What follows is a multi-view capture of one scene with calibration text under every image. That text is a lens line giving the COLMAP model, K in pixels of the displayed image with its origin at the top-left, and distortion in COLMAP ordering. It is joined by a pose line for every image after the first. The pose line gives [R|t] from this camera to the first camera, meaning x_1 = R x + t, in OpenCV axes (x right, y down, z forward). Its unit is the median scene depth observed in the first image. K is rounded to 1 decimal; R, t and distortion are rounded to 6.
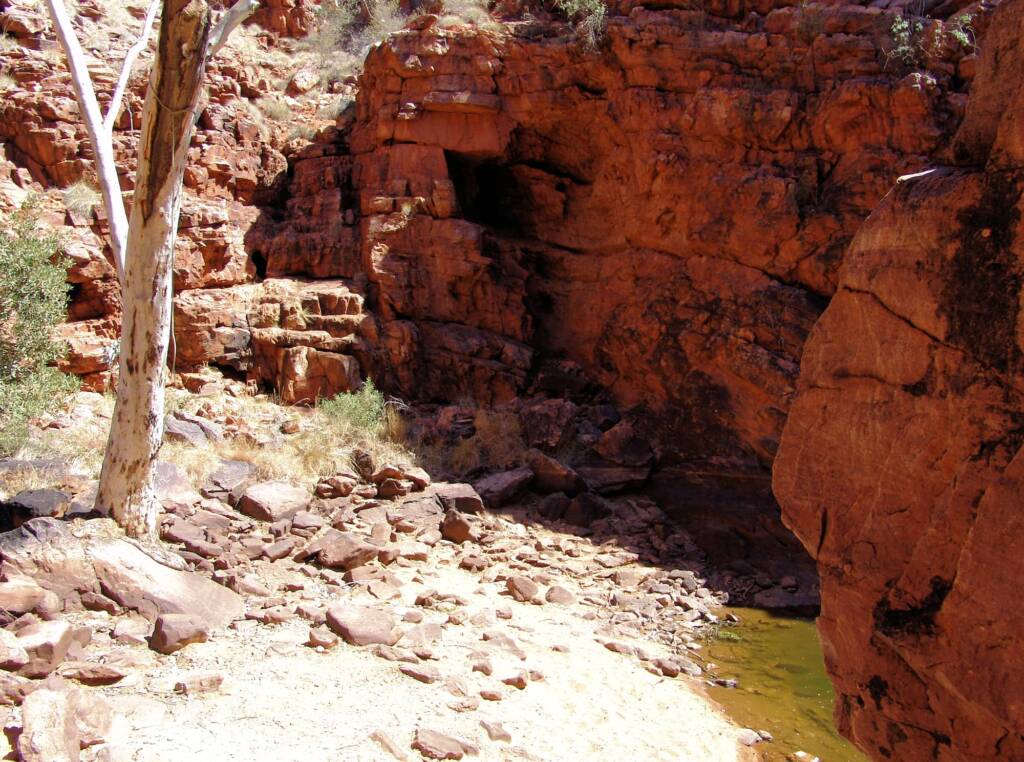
lens RADIAL K [[855.2, 0, 511.0], [0, 855.2, 380.2], [0, 0, 1]] dist [-0.159418, 0.142328]
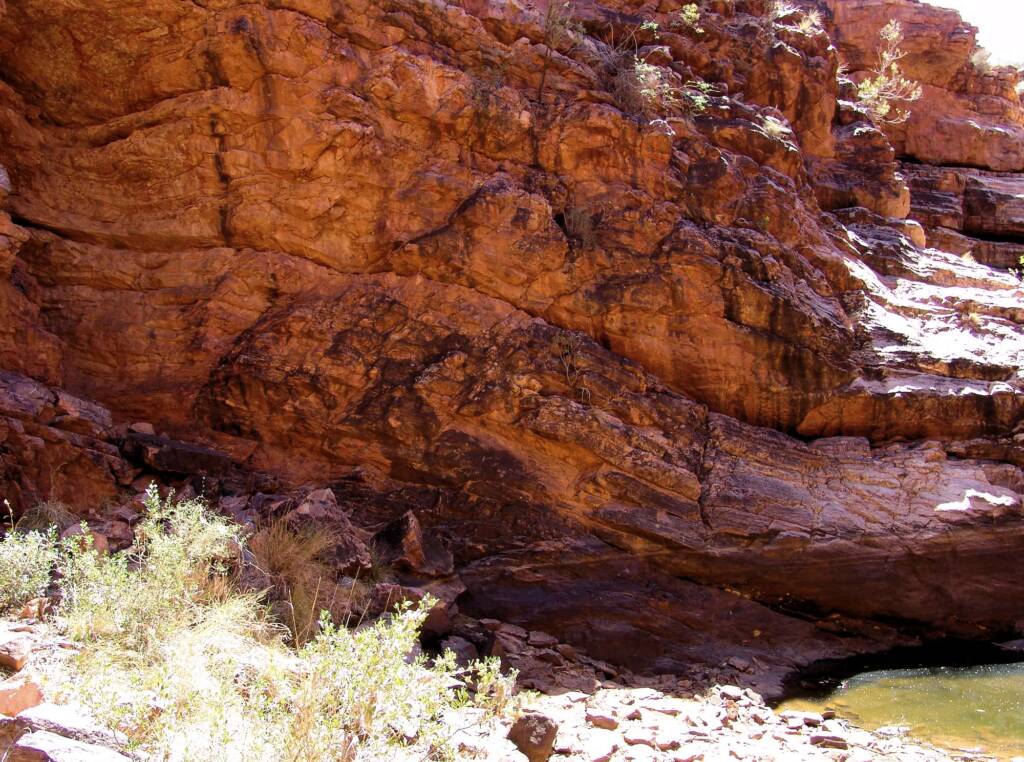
lens RADIAL K [[911.7, 0, 471.1], [0, 911.7, 393.2], [0, 0, 1]] dist [-0.165027, 0.147086]
pose [[0.401926, -0.011855, 0.915596, -0.508997], [0.029367, 0.999569, 0.000050, -0.044692], [-0.915201, 0.026868, 0.402100, 0.675337]]
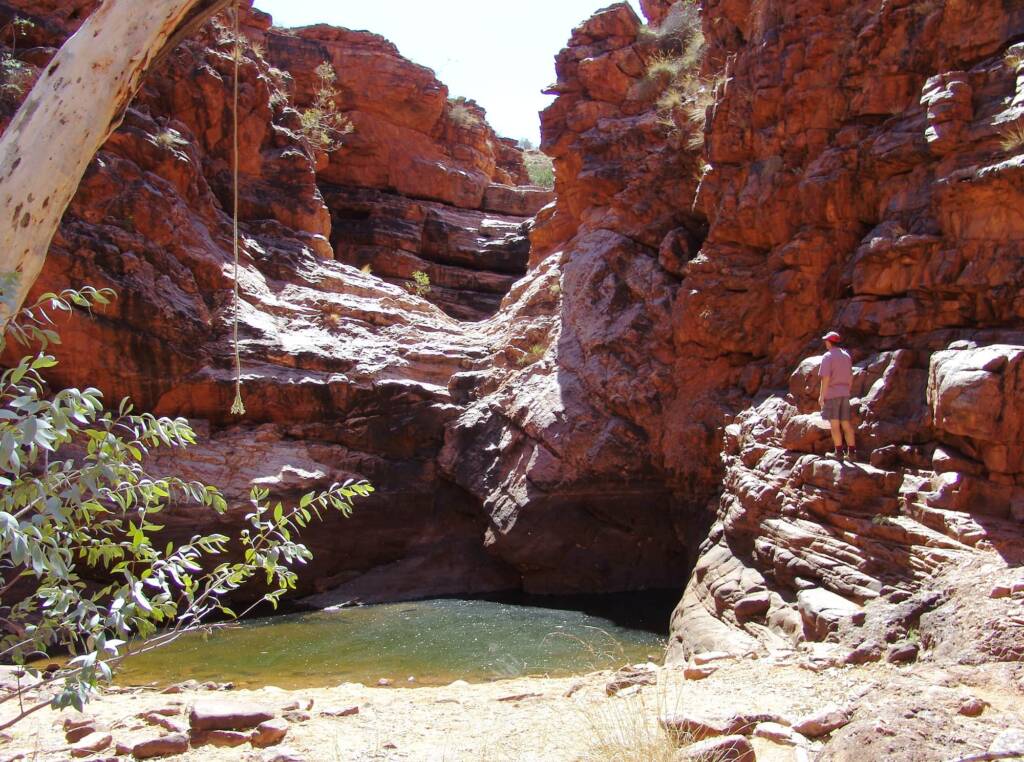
lens RADIAL K [[855.2, 0, 511.0], [0, 855.2, 380.2], [0, 0, 1]] dist [-0.159418, 0.142328]
pose [[-0.011131, 0.028636, 0.999528, -0.461496], [0.018278, 0.999429, -0.028430, 0.002037], [-0.999771, 0.017953, -0.011648, 0.332997]]
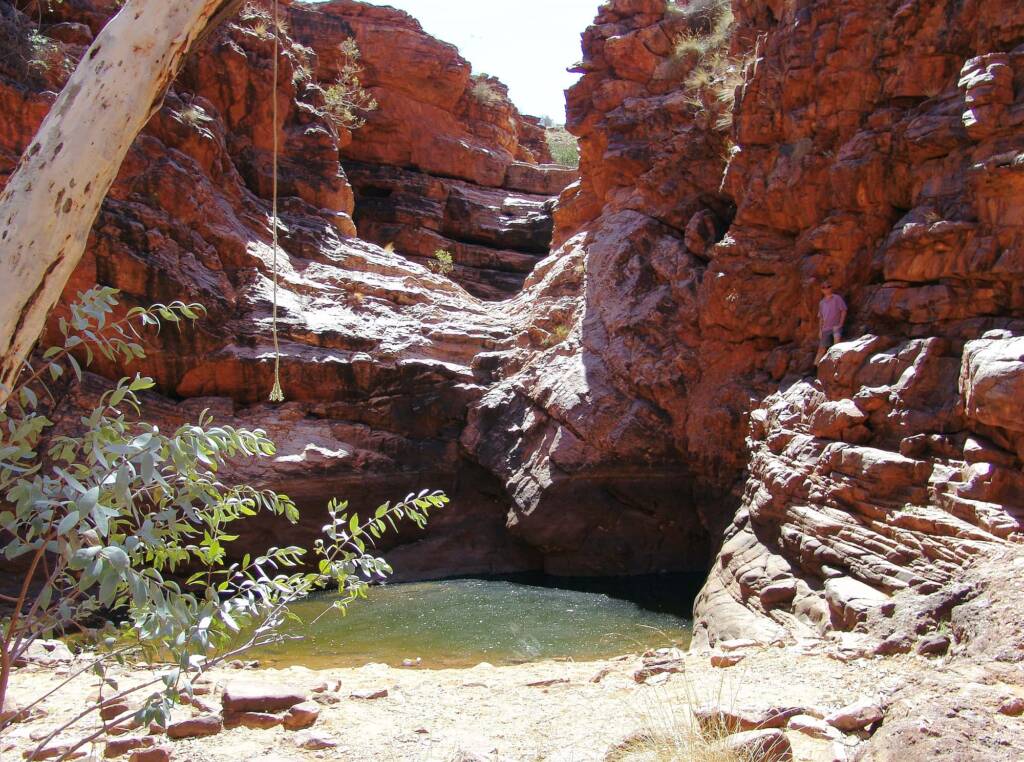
lens RADIAL K [[855.2, 0, 511.0], [0, 855.2, 380.2], [0, 0, 1]] dist [-0.159418, 0.142328]
pose [[0.008187, 0.002137, 0.999964, -0.459048], [0.006196, 0.999978, -0.002188, -0.002308], [-0.999947, 0.006213, 0.008173, 0.341193]]
